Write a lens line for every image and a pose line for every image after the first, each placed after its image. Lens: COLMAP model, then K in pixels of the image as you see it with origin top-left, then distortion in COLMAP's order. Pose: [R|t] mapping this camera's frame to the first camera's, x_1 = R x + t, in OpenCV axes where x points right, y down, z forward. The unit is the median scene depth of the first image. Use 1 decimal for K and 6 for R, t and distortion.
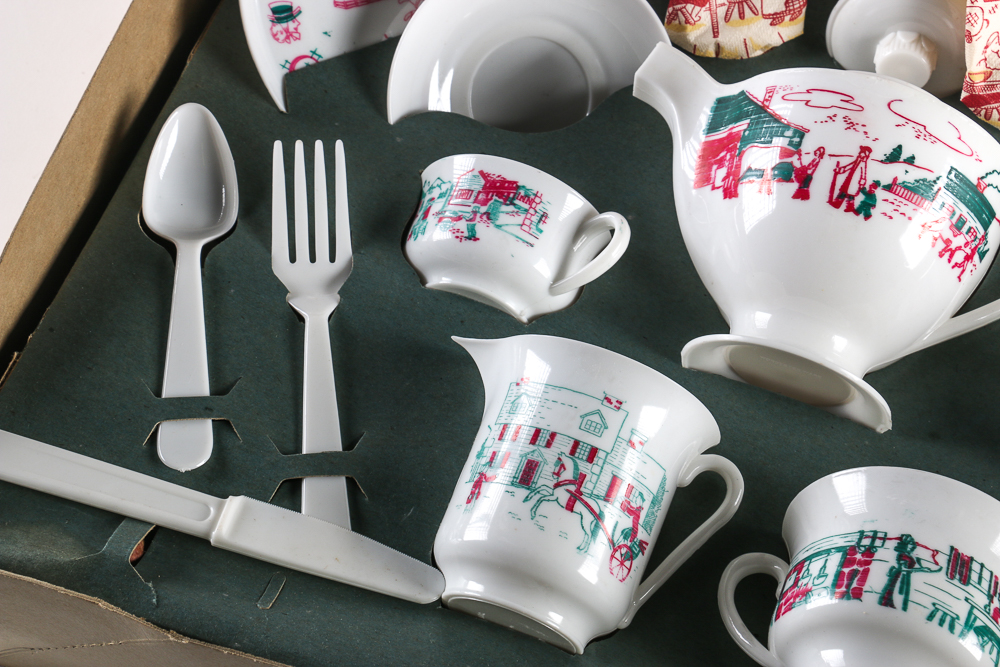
lens RADIAL K [[2125.3, 0, 500.0], [0, 2125.3, 333.5], [0, 0, 1]] dist [0.138962, 0.440487]
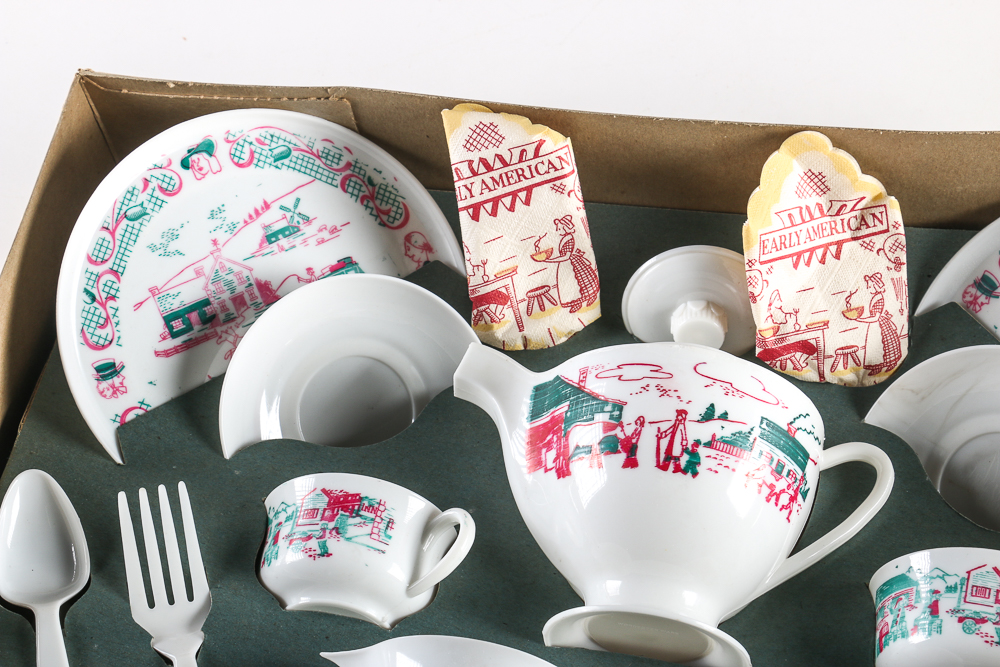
lens RADIAL K [[2125.3, 0, 500.0], [0, 2125.3, 333.5], [0, 0, 1]] dist [0.138962, 0.440487]
pose [[0.983025, -0.148026, 0.108396, -0.026504], [0.162396, 0.976938, -0.138634, 0.007594], [-0.085374, 0.153884, 0.984394, -0.040865]]
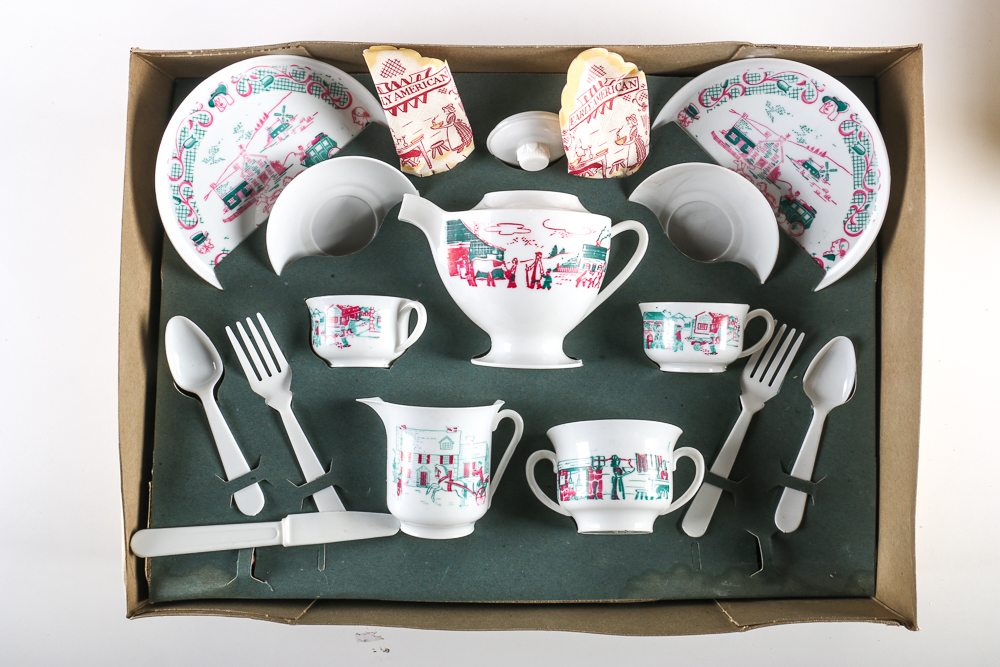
lens RADIAL K [[783.5, 0, 497.6], [0, 783.5, 318.4], [0, 0, 1]] dist [-0.153767, 0.012591]
pose [[0.939945, -0.333164, 0.074194, 0.069602], [0.270576, 0.859805, 0.433041, -0.331947], [-0.208066, -0.386960, 0.898316, 0.382647]]
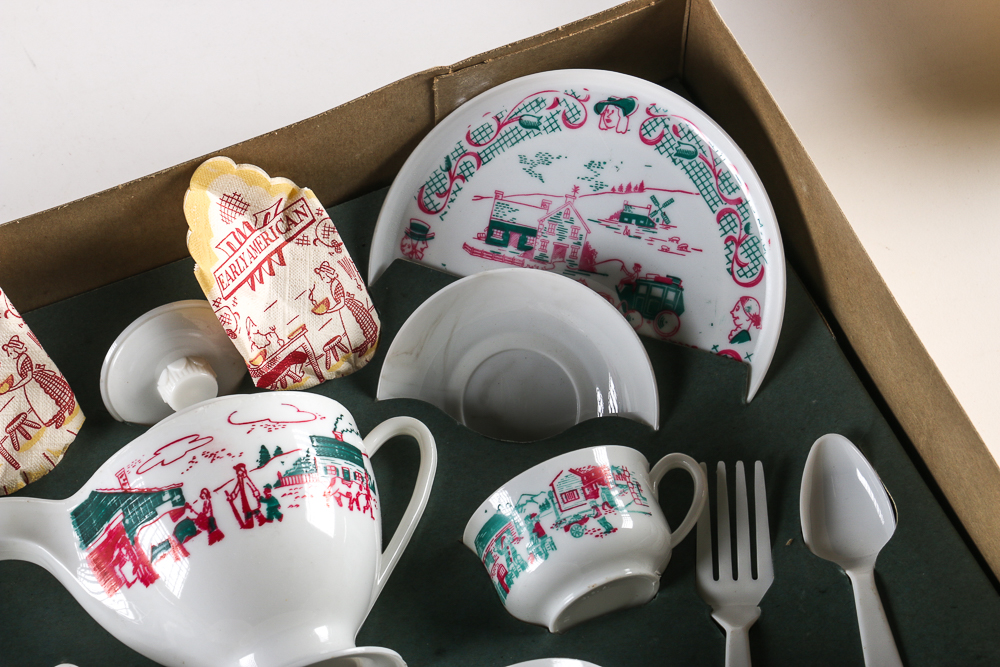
lens RADIAL K [[2125.3, 0, 500.0], [0, 2125.3, 333.5], [0, 0, 1]] dist [0.138962, 0.440487]
pose [[0.727832, -0.531704, 0.433073, -0.150463], [0.589649, 0.807660, 0.000625, -0.063463], [-0.350108, 0.254906, 0.901359, -0.000104]]
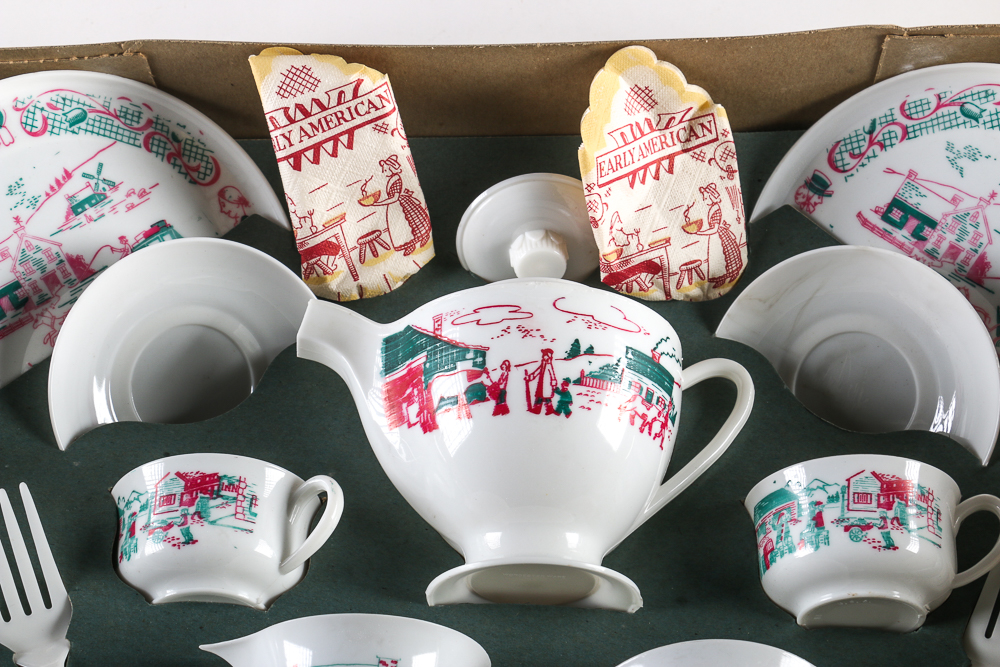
lens RADIAL K [[2125.3, 0, 500.0], [0, 2125.3, 333.5], [0, 0, 1]] dist [0.138962, 0.440487]
pose [[0.936609, -0.259612, 0.235298, -0.087825], [0.279850, 0.958377, -0.056539, -0.042377], [-0.210826, 0.118803, 0.970277, 0.009108]]
